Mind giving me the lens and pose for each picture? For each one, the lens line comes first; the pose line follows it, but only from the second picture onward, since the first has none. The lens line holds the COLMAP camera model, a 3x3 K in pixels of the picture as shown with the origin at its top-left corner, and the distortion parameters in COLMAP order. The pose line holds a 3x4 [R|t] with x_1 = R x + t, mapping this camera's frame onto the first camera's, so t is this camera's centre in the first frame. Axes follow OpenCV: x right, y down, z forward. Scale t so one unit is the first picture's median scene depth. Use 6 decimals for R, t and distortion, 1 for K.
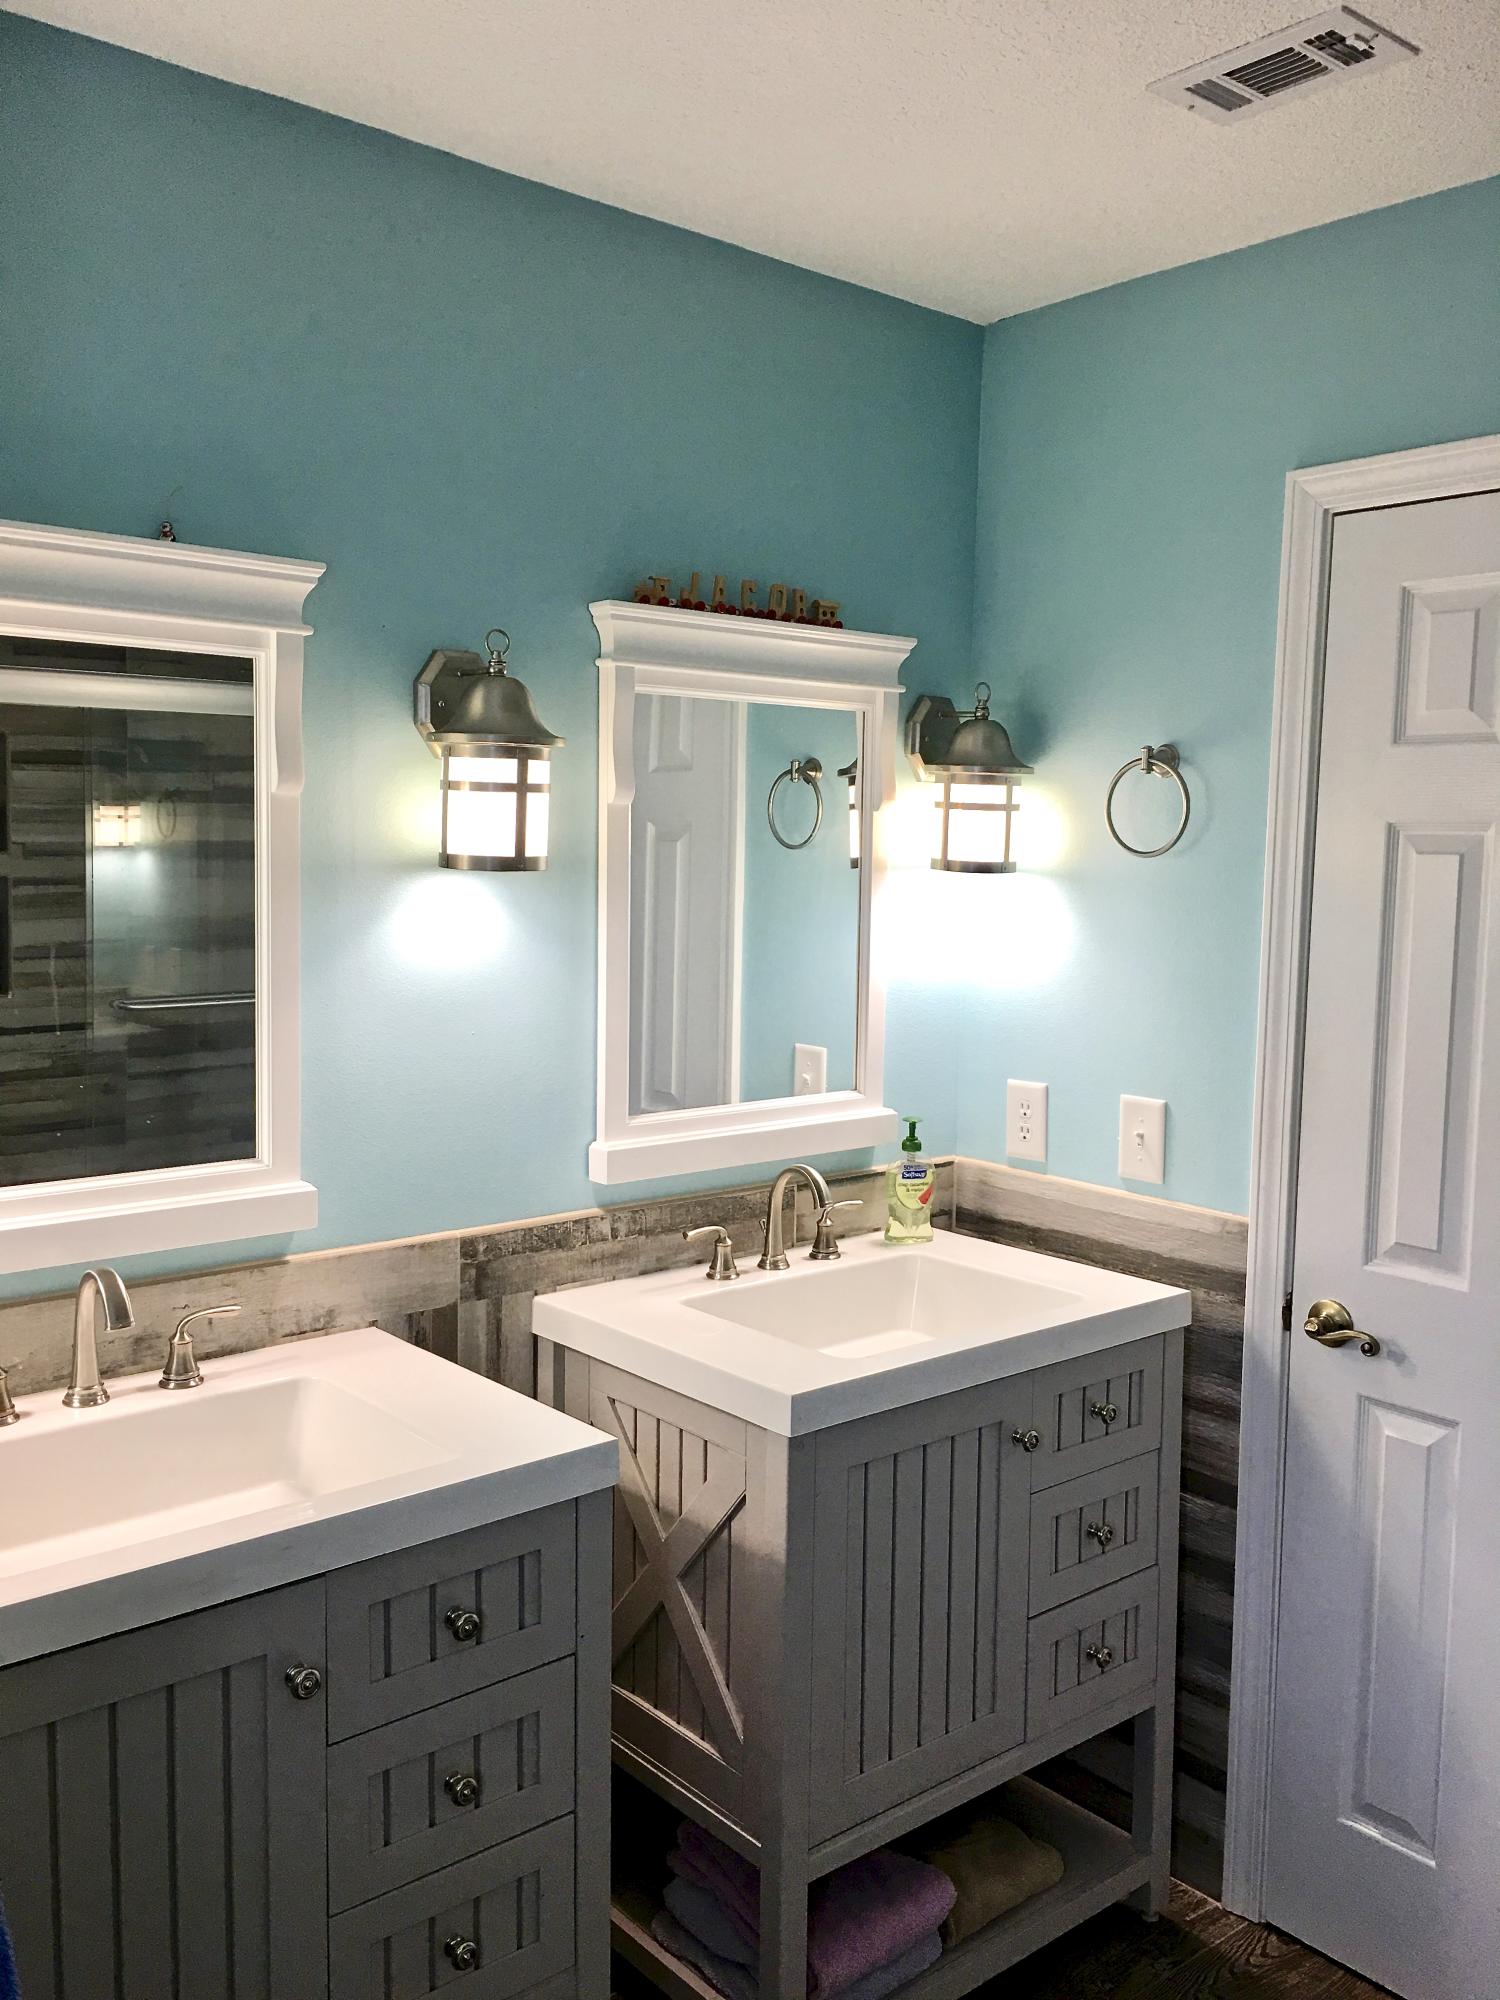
lens RADIAL K [[1701.1, 0, 750.0], [0, 1701.1, 1000.0], [0, 0, 1]] dist [0.082777, -0.104395]
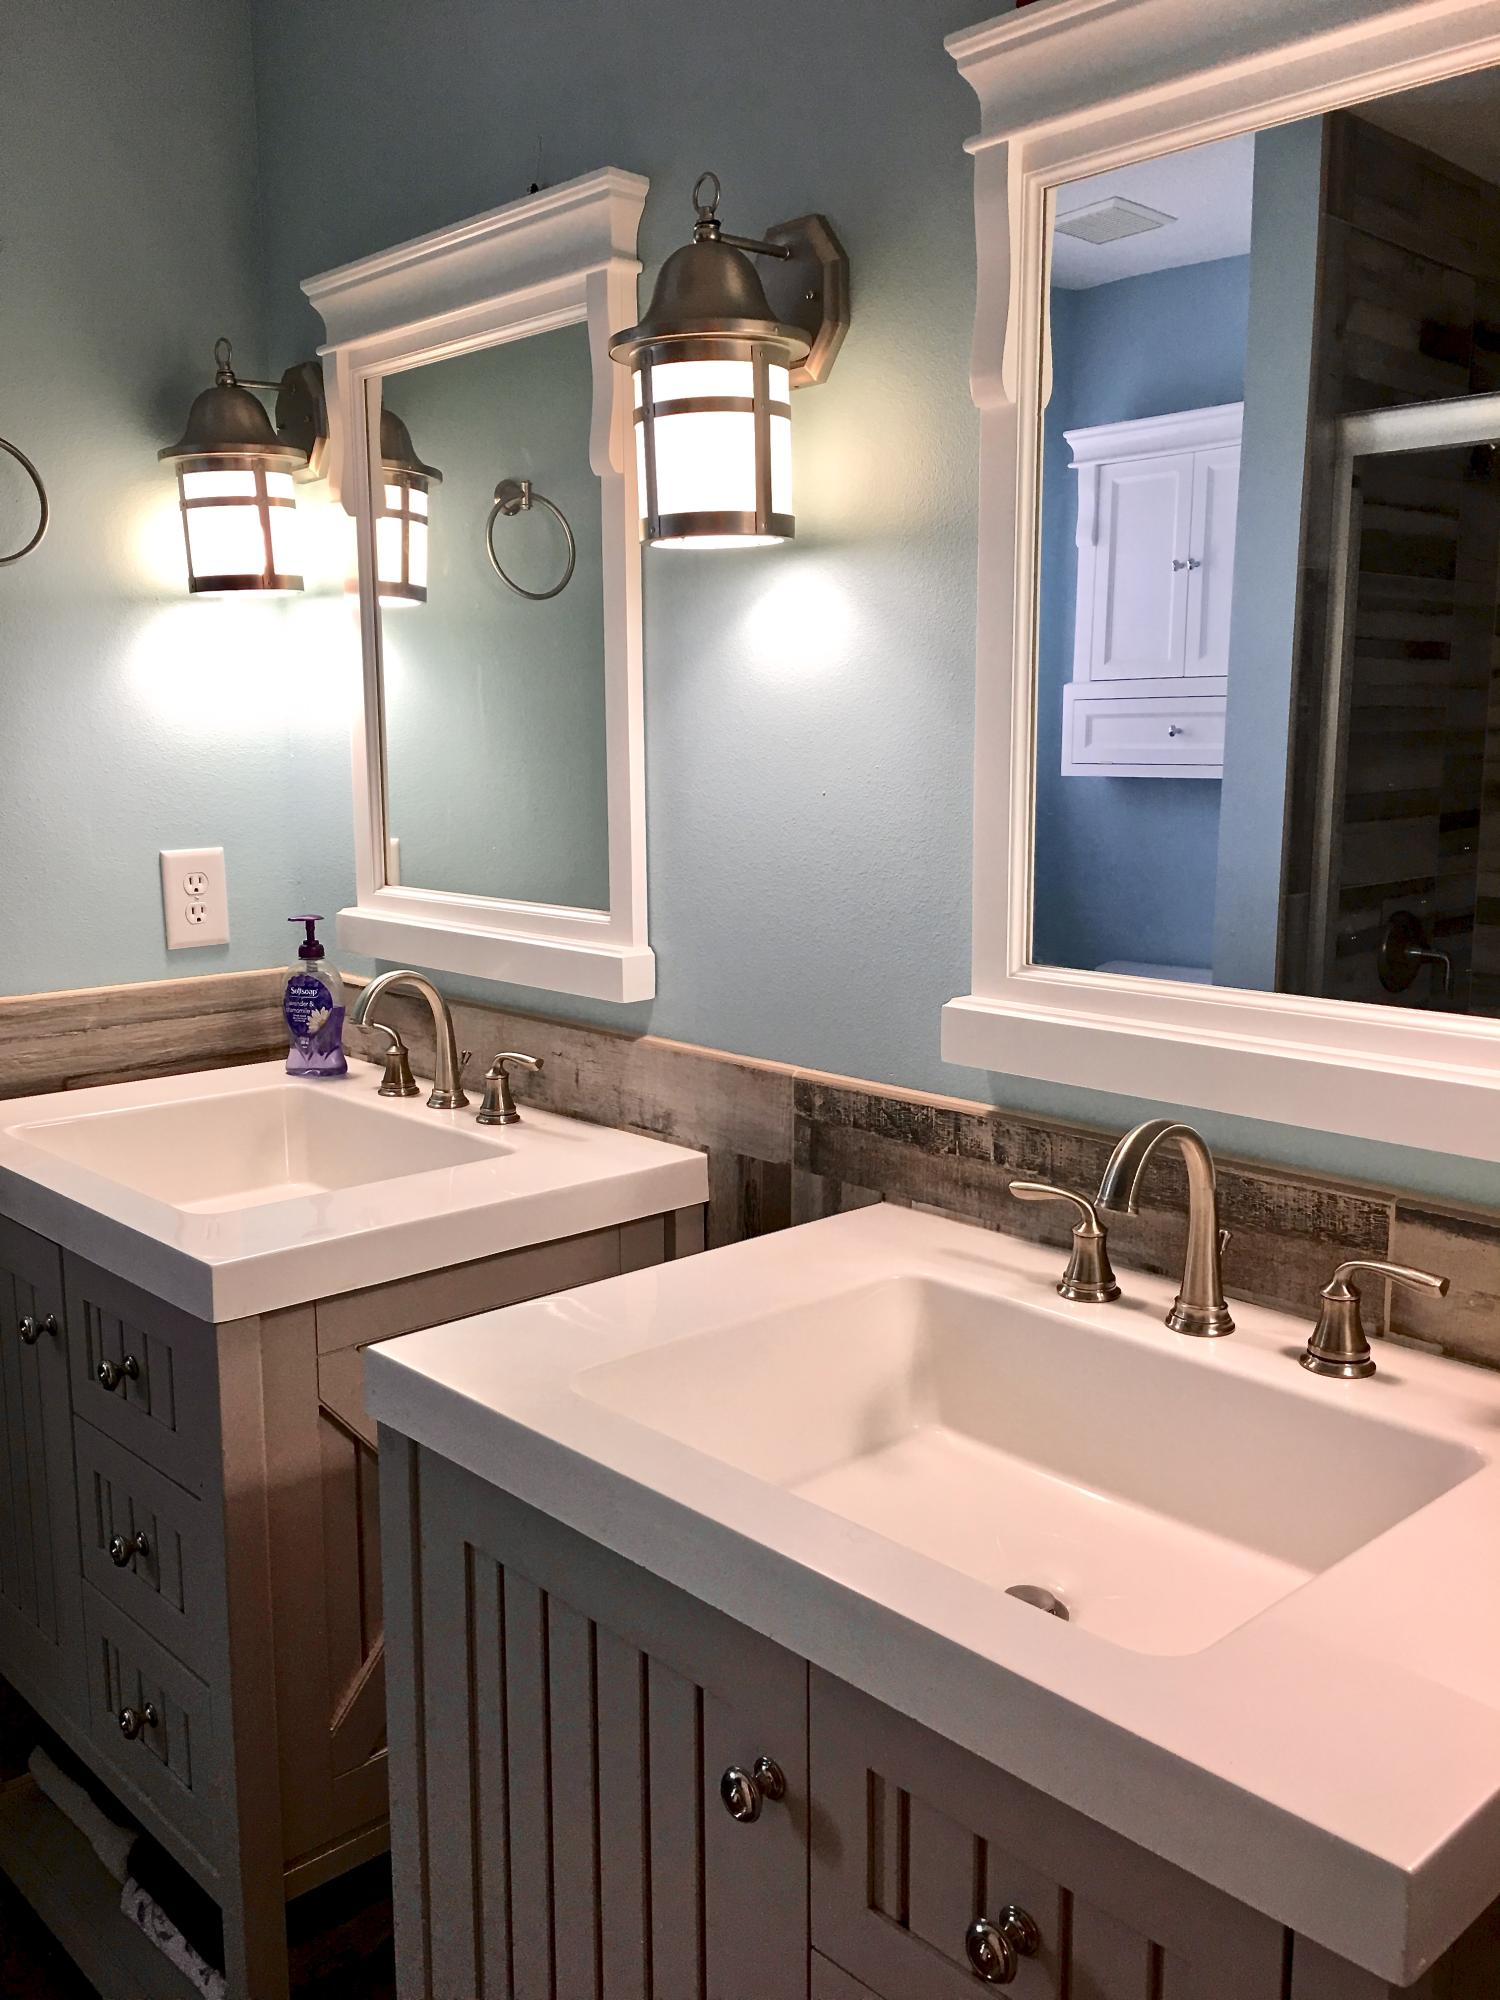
lens RADIAL K [[1701.1, 0, 750.0], [0, 1701.1, 1000.0], [0, 0, 1]] dist [0.082777, -0.104395]
pose [[0.057311, 0.140680, -0.988395, 0.526065], [-0.093836, 0.986398, 0.134955, 0.012283], [0.993937, 0.085013, 0.069733, 0.919209]]
